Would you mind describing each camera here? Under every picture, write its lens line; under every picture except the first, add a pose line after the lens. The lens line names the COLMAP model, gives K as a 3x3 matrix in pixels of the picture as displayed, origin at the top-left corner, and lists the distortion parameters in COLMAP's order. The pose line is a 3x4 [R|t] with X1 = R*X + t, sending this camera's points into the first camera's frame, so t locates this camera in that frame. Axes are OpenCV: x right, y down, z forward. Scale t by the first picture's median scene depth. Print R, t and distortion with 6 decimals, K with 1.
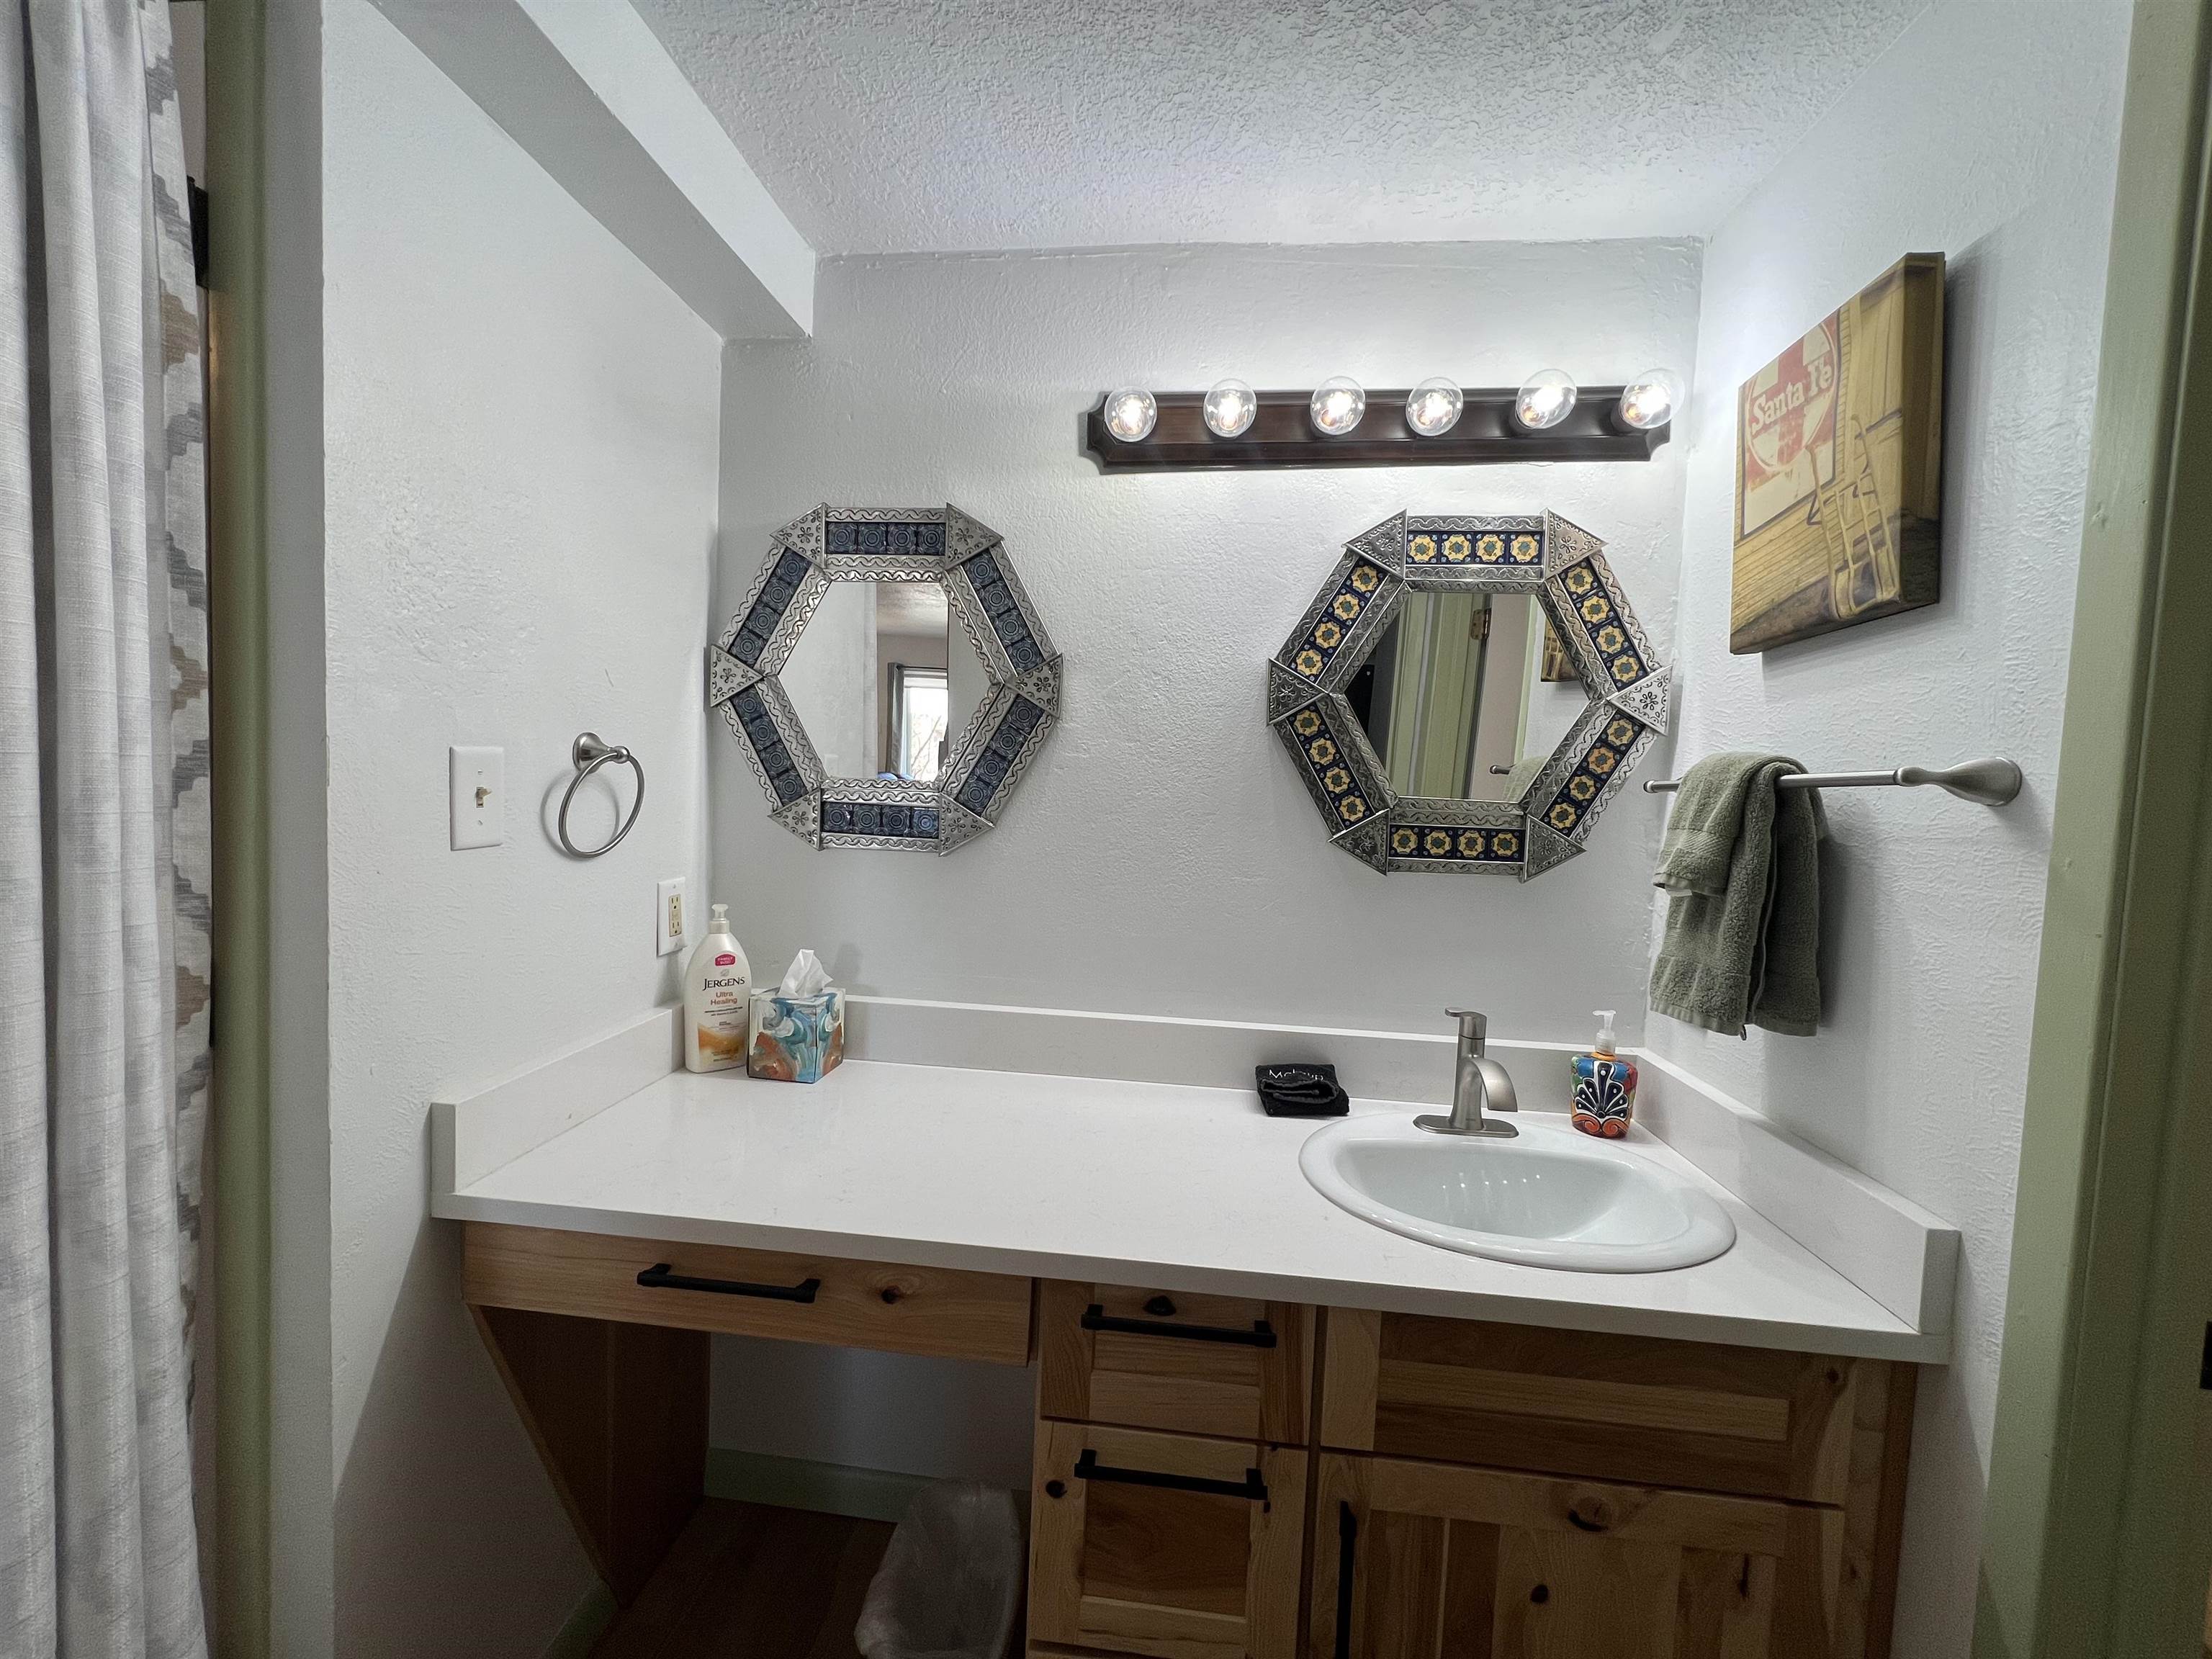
lens RADIAL K [[882.0, 0, 1103.2], [0, 882.0, 823.7], [0, 0, 1]] dist [-0.000976, -0.000032]
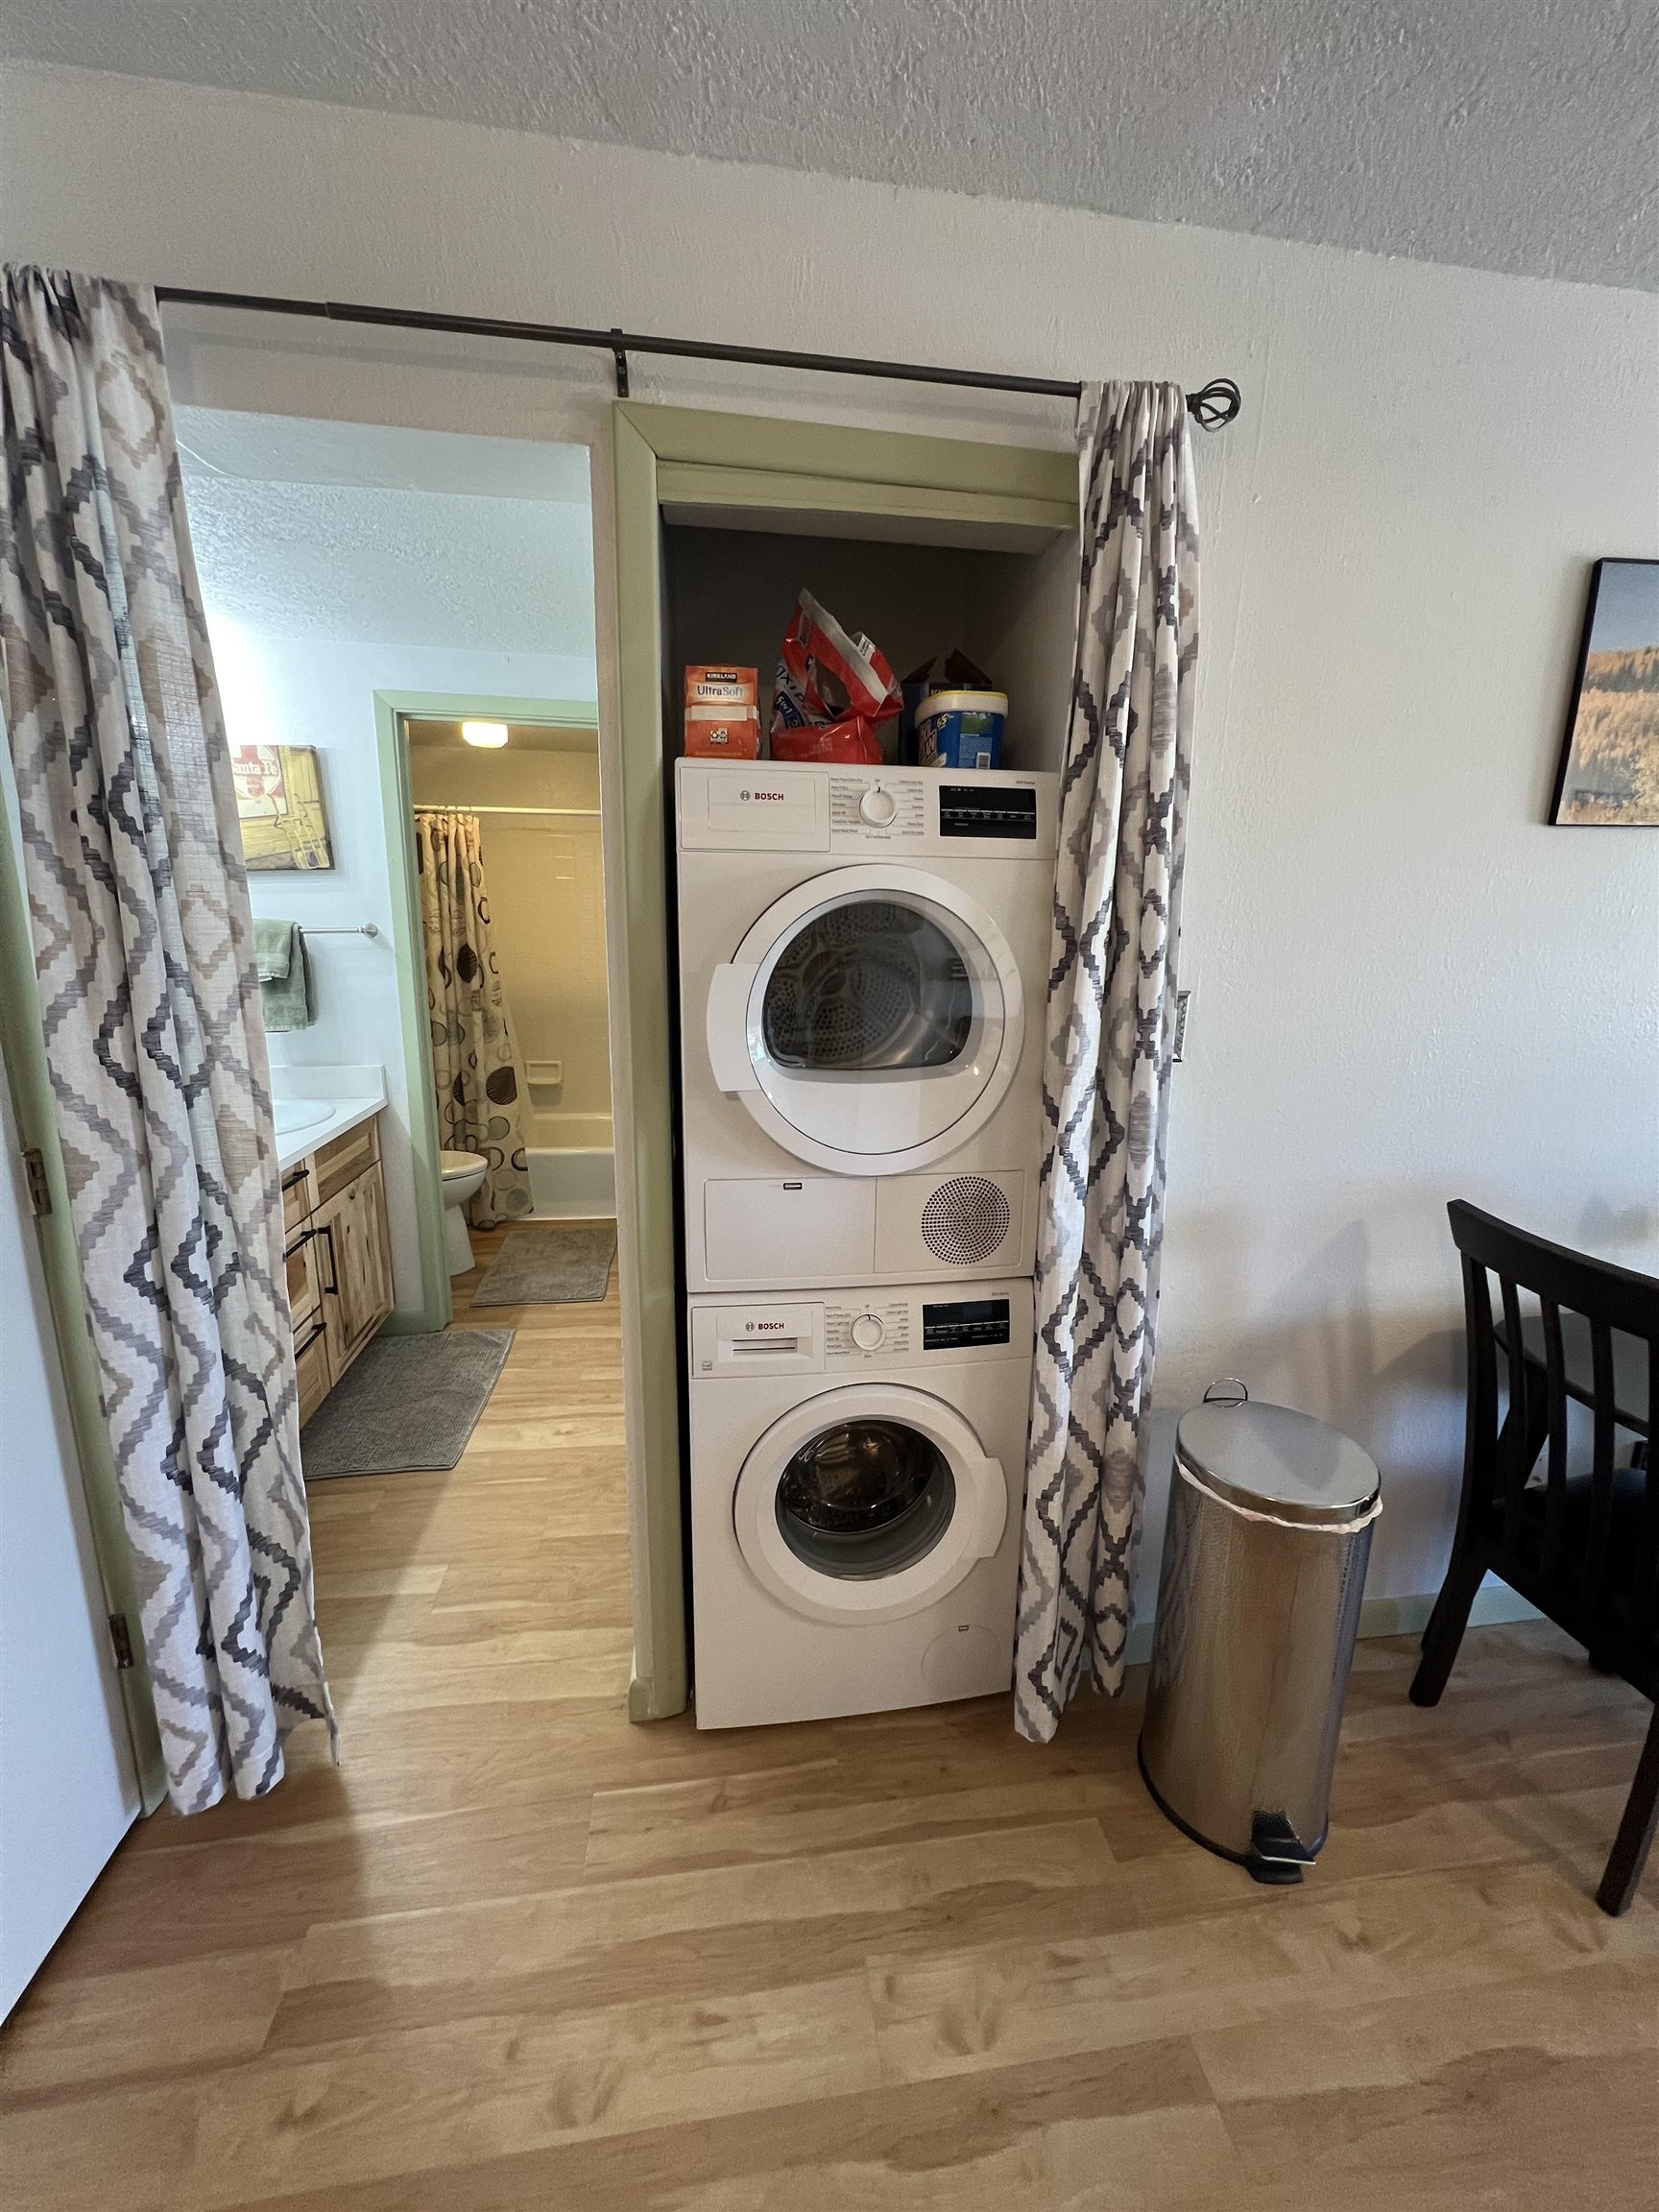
lens RADIAL K [[882.0, 0, 832.7], [0, 882.0, 1103.2], [0, 0, 1]] dist [-0.000976, -0.000032]
pose [[-0.239700, -0.252646, 0.937397, -1.797363], [0.023244, 0.963776, 0.265699, -0.174548], [-0.970569, 0.085477, -0.225145, 0.066299]]
